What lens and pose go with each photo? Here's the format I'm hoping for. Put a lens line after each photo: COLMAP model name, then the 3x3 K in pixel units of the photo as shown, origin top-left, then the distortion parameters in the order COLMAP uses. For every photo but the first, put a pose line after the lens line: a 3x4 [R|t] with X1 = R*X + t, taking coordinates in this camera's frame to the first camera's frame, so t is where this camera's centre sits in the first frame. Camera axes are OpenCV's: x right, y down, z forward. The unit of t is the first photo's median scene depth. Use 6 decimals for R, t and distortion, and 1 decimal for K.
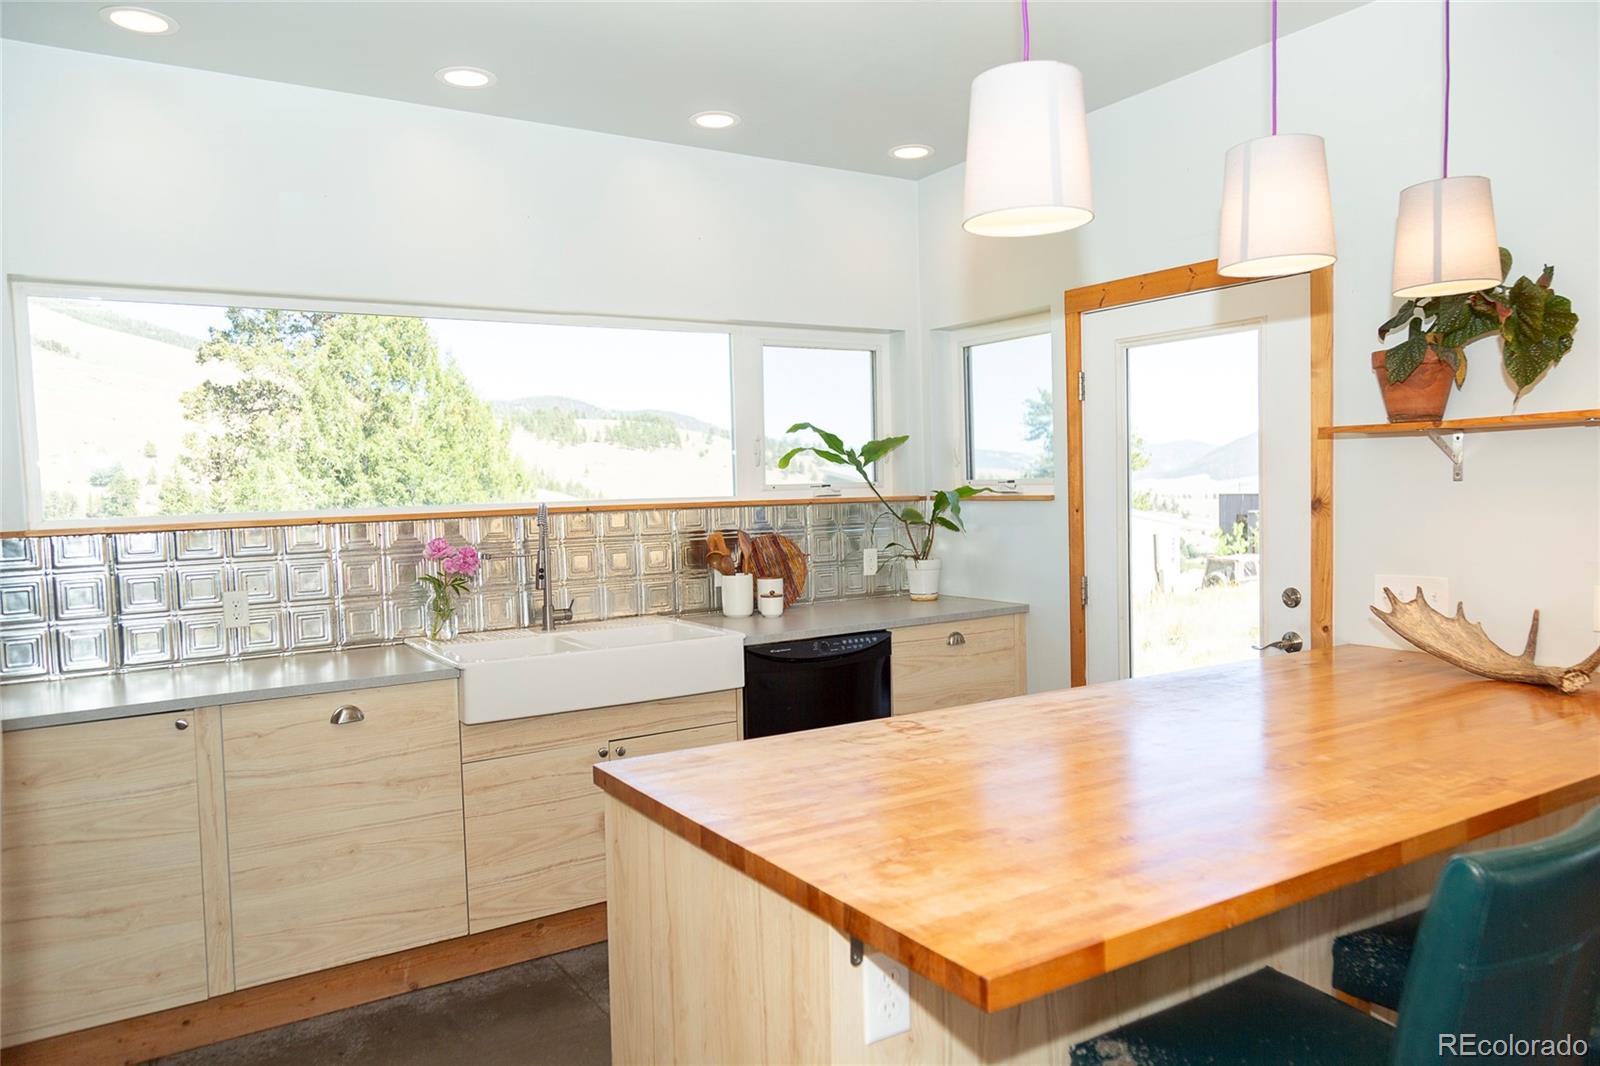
lens RADIAL K [[1104.6, 0, 800.9], [0, 1104.6, 542.0], [0, 0, 1]] dist [-0.000083, -0.004356]
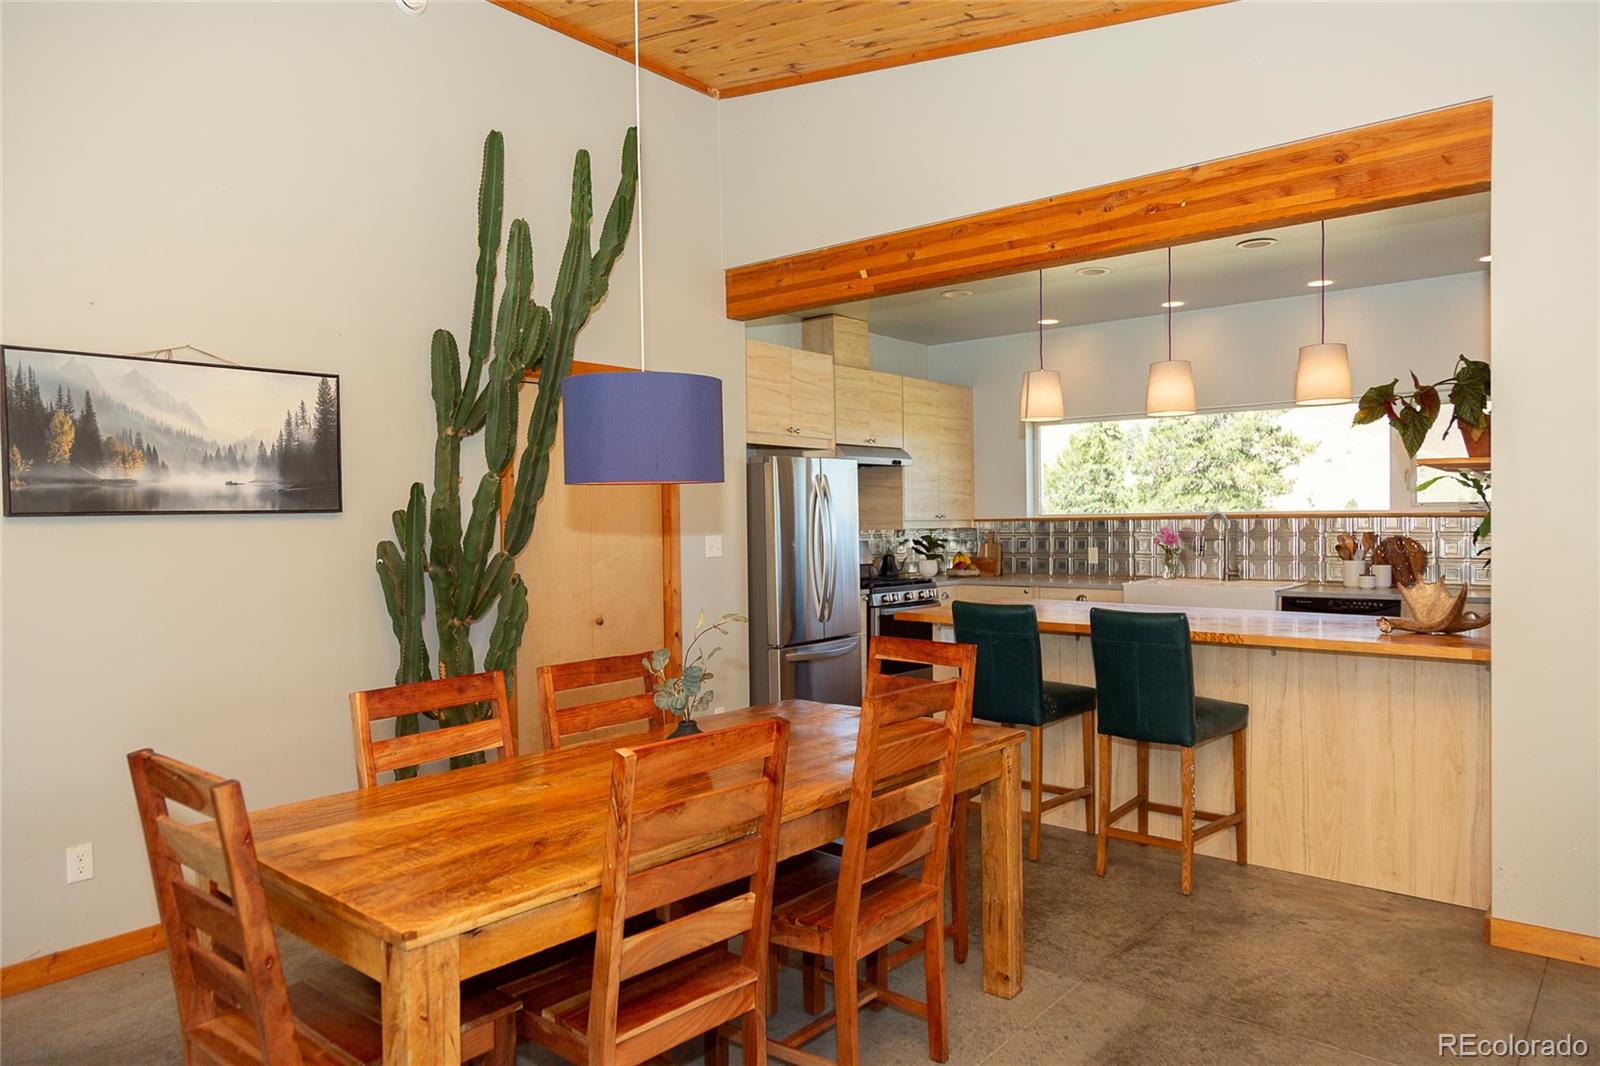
lens RADIAL K [[1050.4, 0, 795.0], [0, 1050.4, 534.0], [0, 0, 1]] dist [-0.001825, 0.001640]
pose [[0.291151, 0.049953, -0.955372, 1.367335], [-0.039427, 0.998414, 0.040188, -0.043951], [0.955864, 0.025966, 0.292659, -0.219249]]
